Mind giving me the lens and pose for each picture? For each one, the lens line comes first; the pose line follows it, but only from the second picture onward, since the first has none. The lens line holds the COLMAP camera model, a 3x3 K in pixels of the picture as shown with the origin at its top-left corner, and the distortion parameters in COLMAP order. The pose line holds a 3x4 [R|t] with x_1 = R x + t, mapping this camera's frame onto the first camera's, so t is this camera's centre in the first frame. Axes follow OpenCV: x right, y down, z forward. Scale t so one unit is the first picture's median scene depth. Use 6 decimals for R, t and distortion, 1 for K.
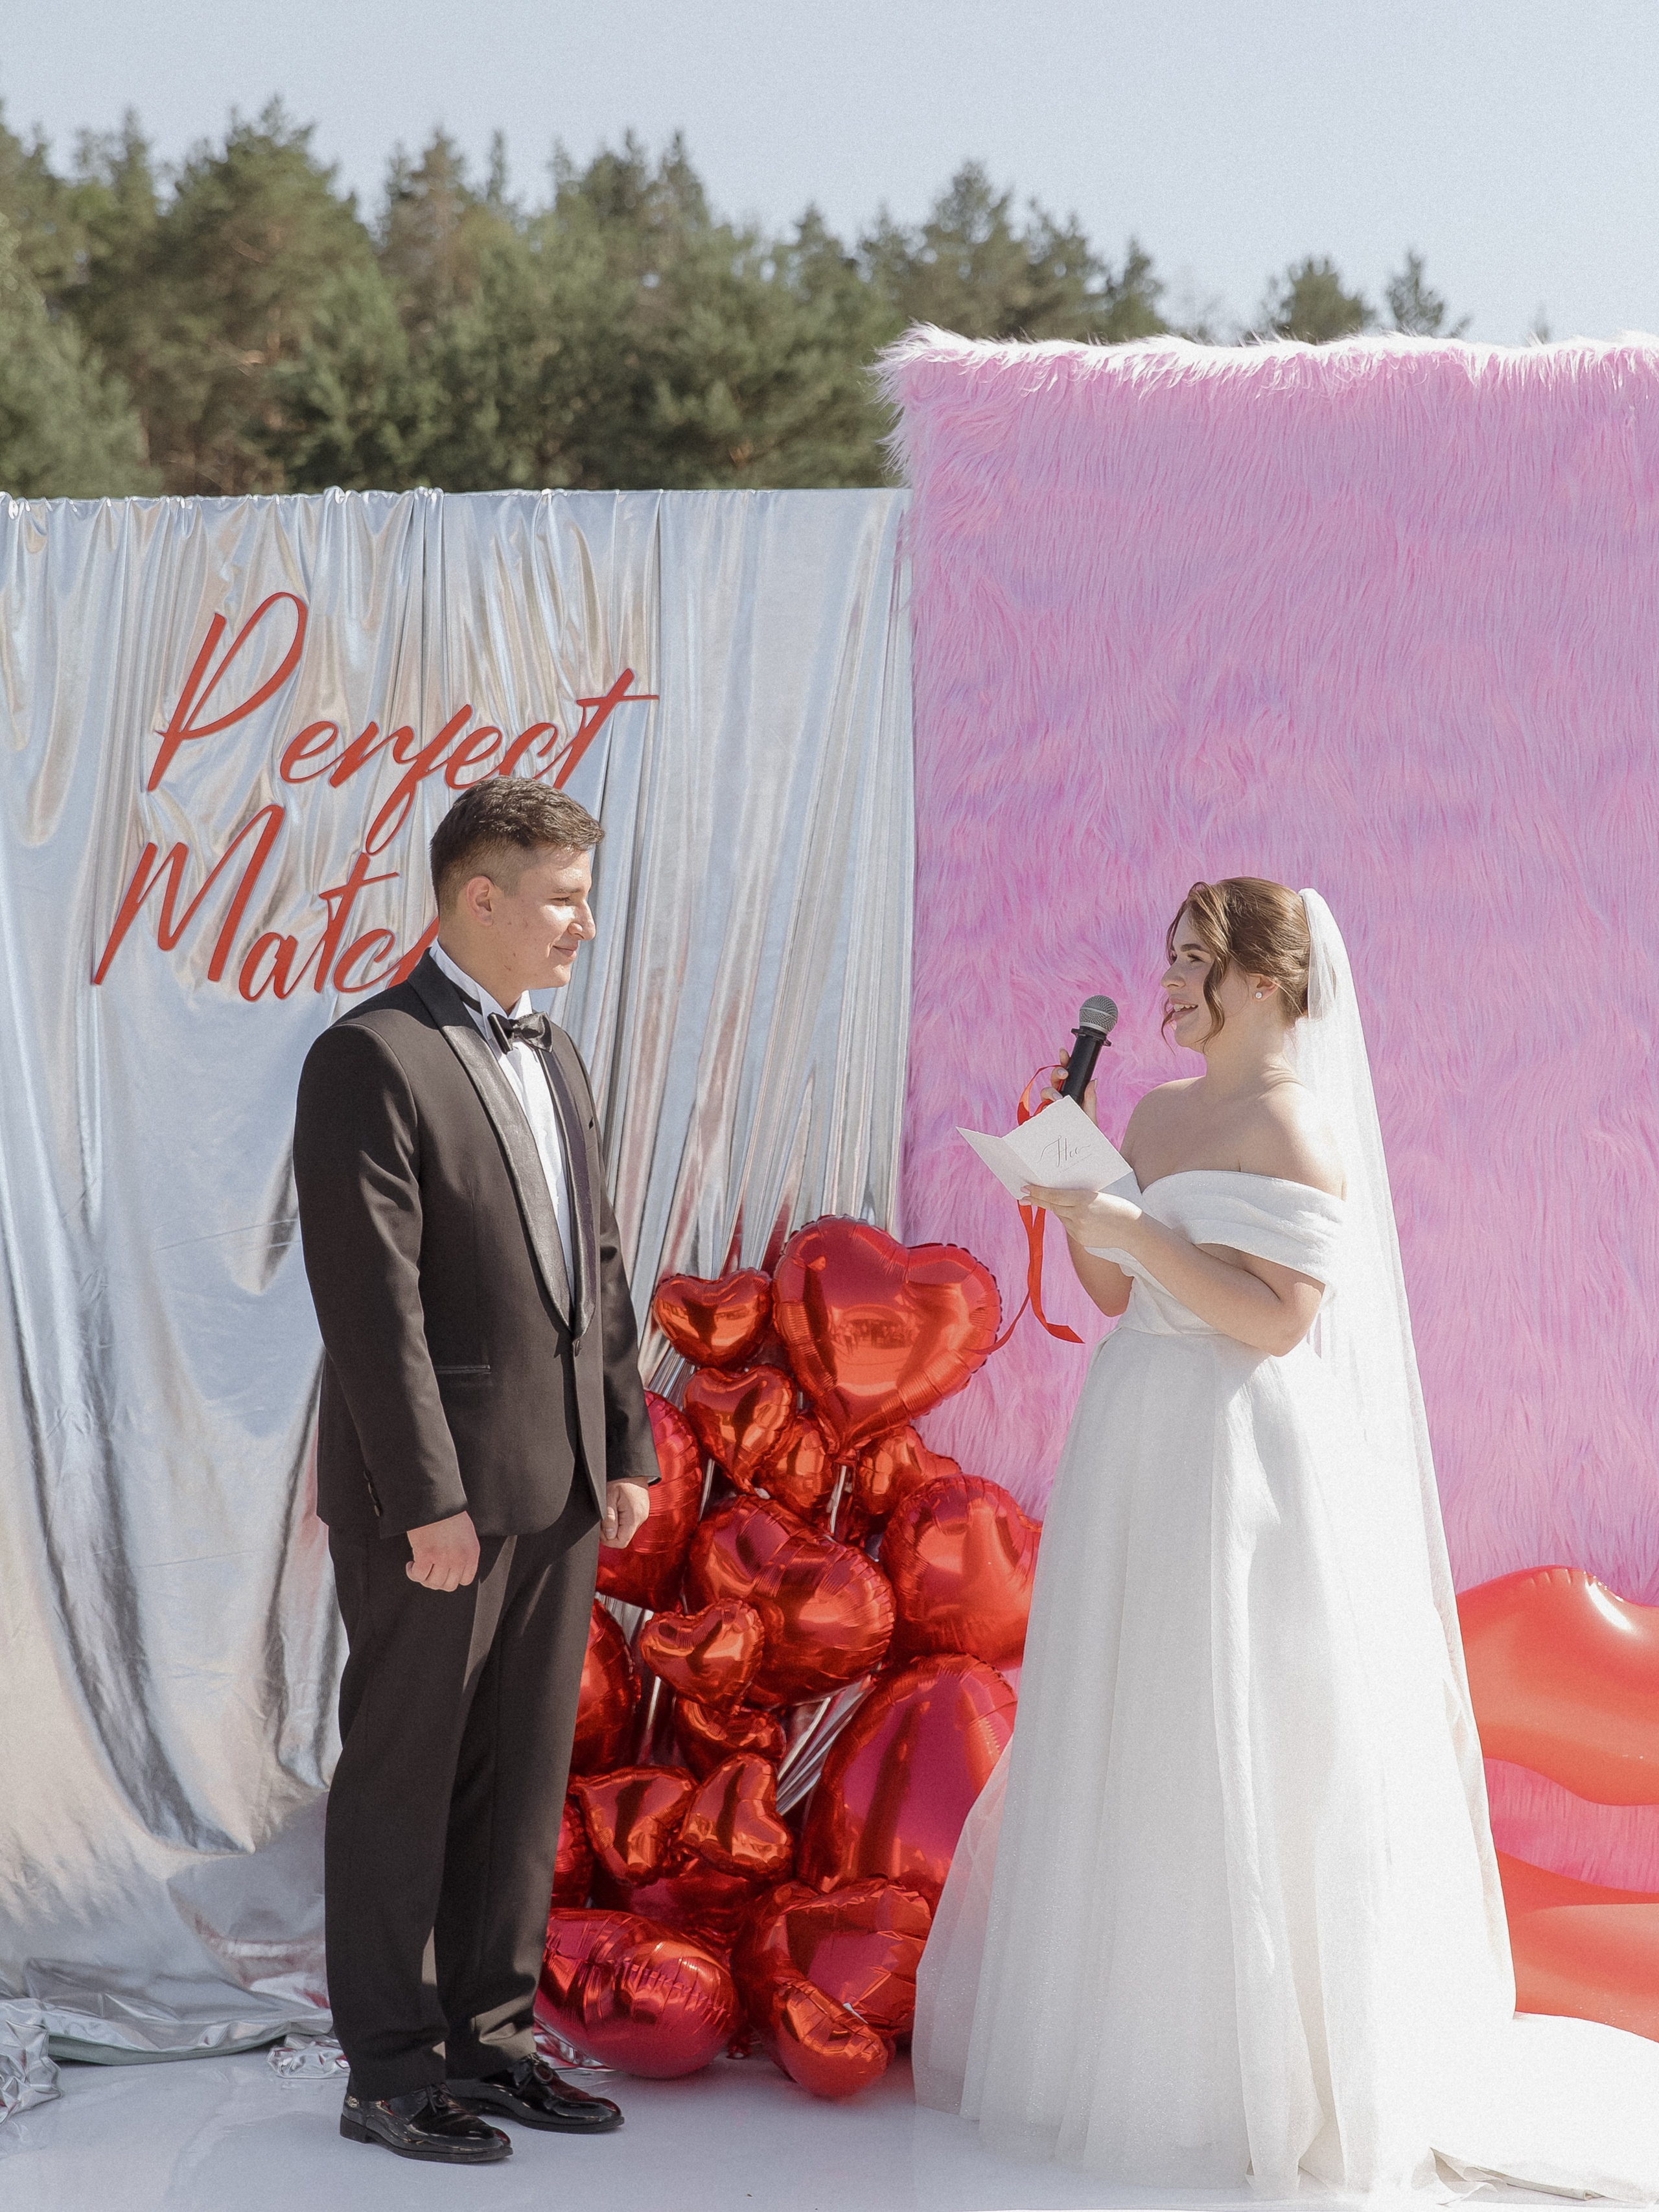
lens RADIAL K [[4045.6, 0, 832.8], [0, 4045.6, 1105.3], [0, 0, 1]] dist [0.013039, 0.000000]
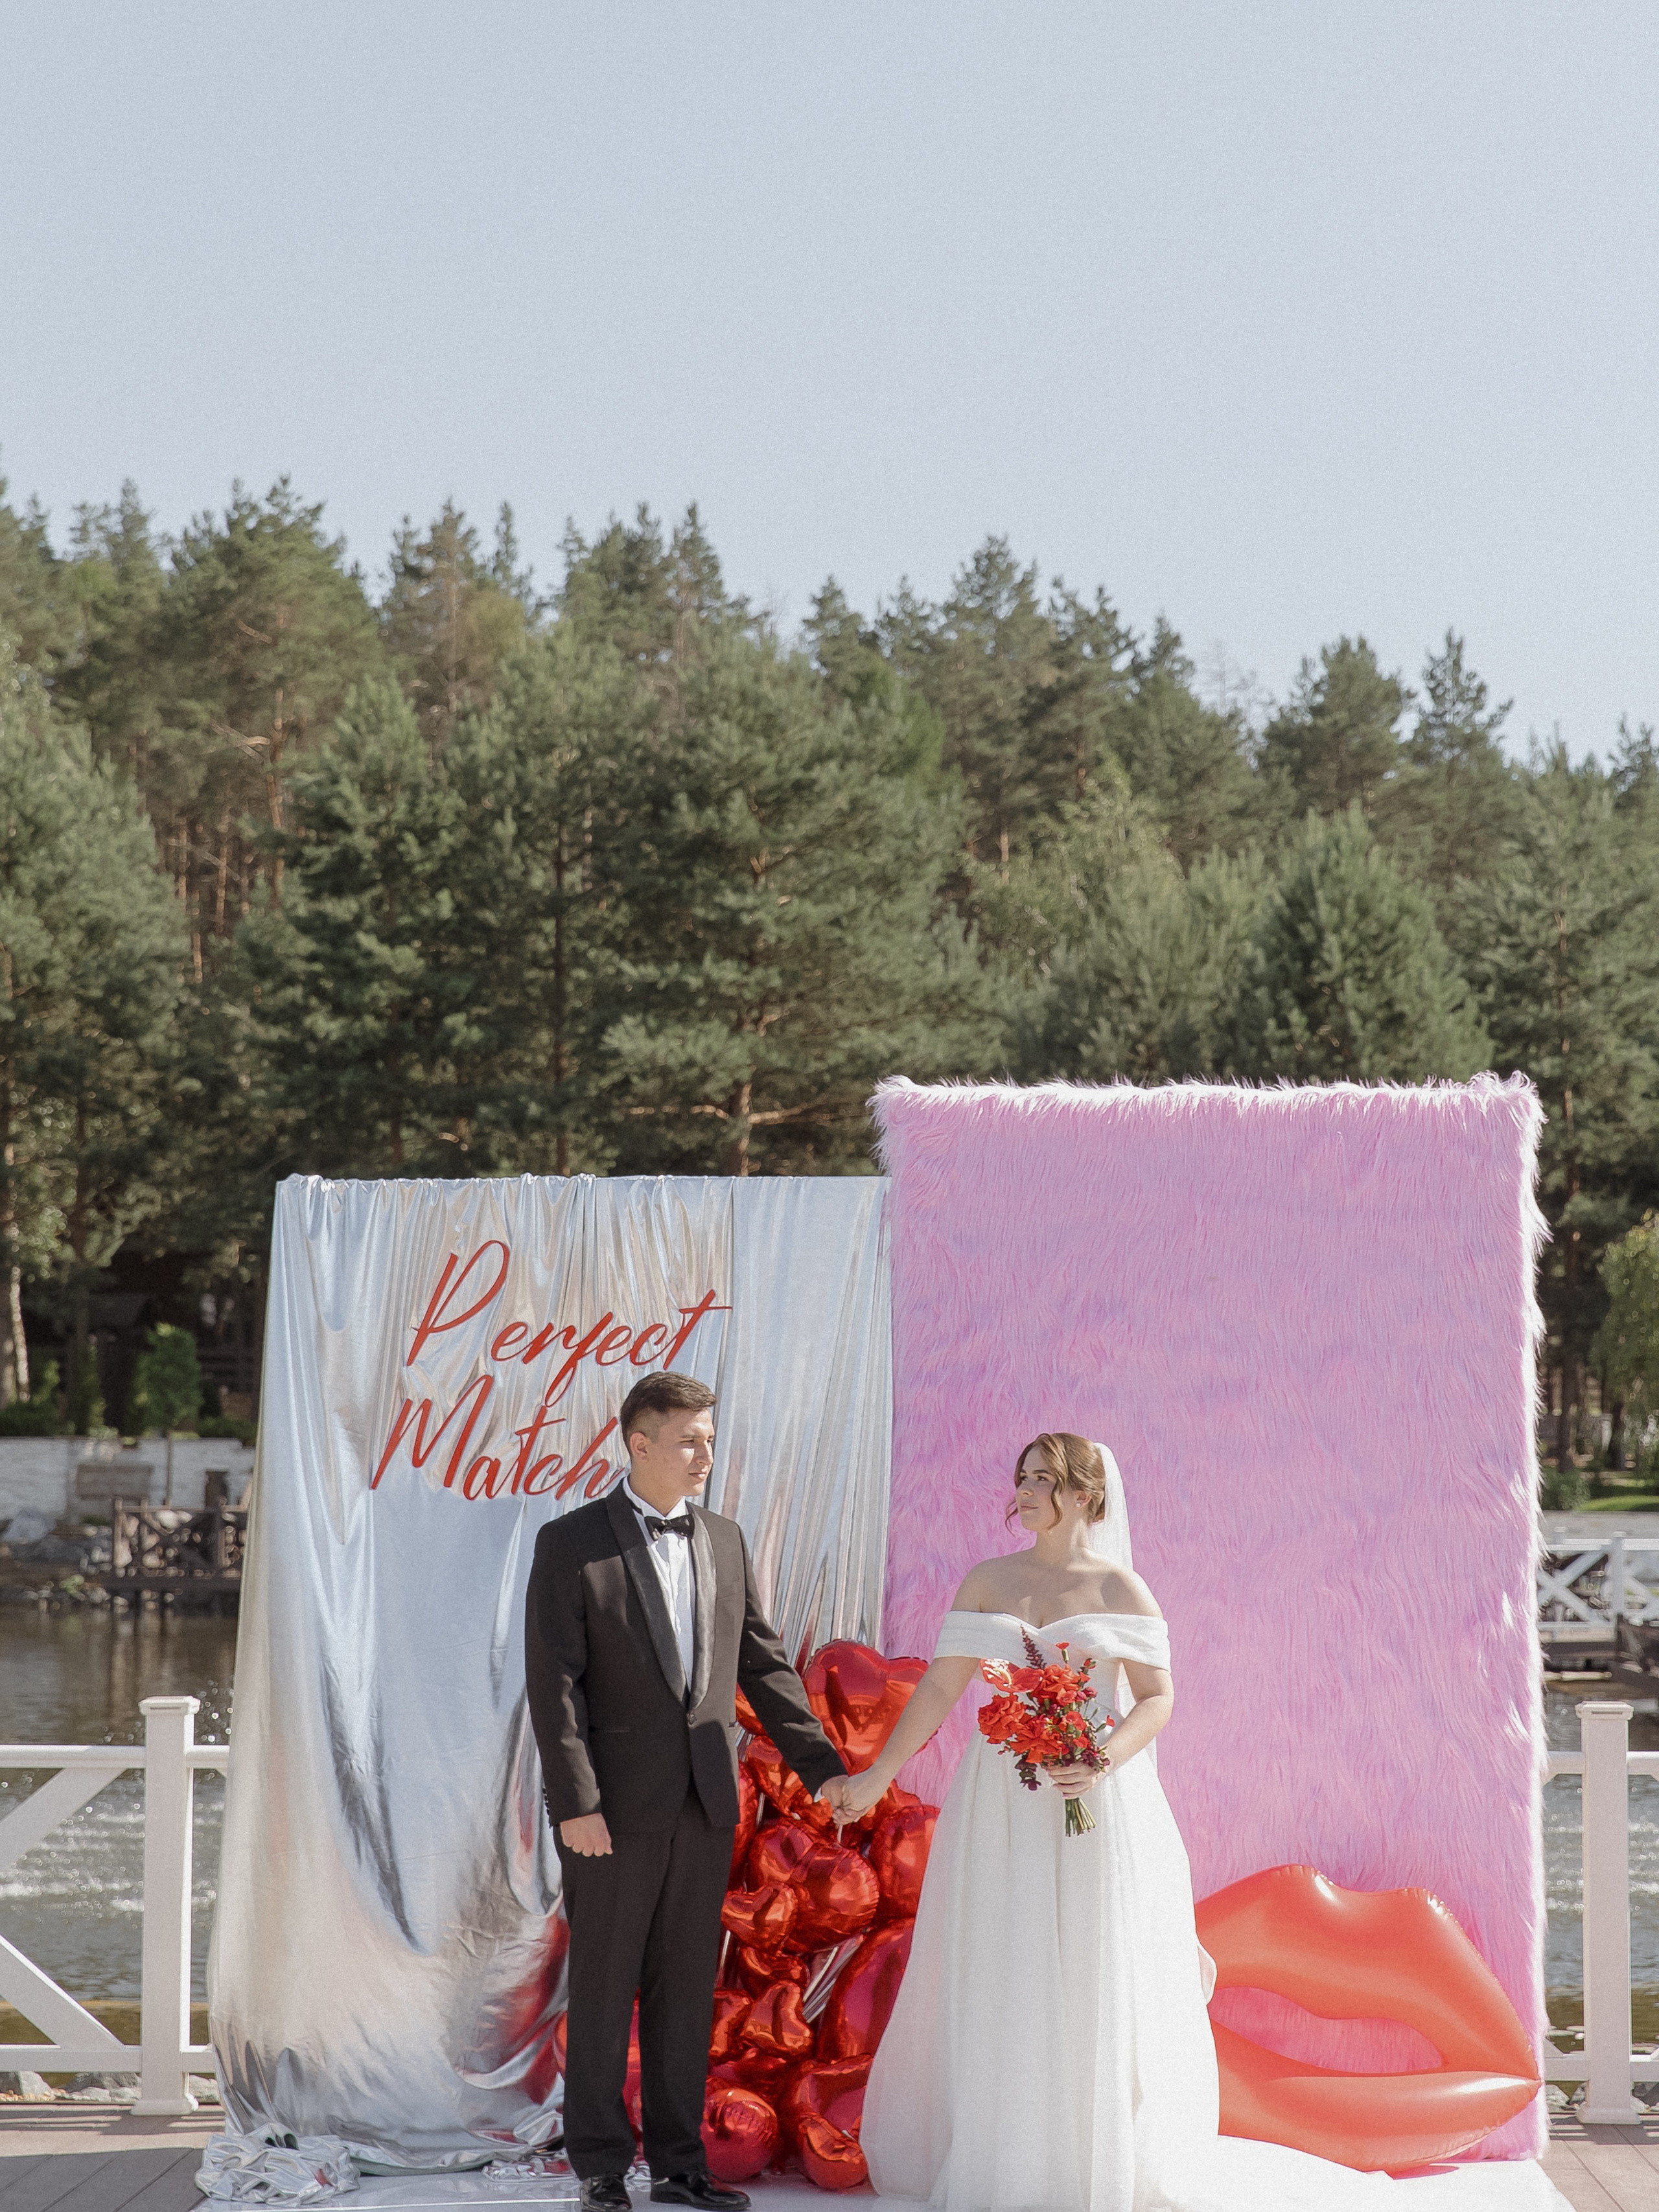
lens RADIAL K [[4350.0, 0, 812.6], [0, 4350.0, 1112.1], [0, 0, 1]] dist [0.104322, 0.000000]
pose [[0.999956, 0.003223, -0.008843, 0.003667], [-0.004012, 0.995867, -0.090734, -0.022581], [0.008514, 0.090766, 0.995836, -0.697928]]
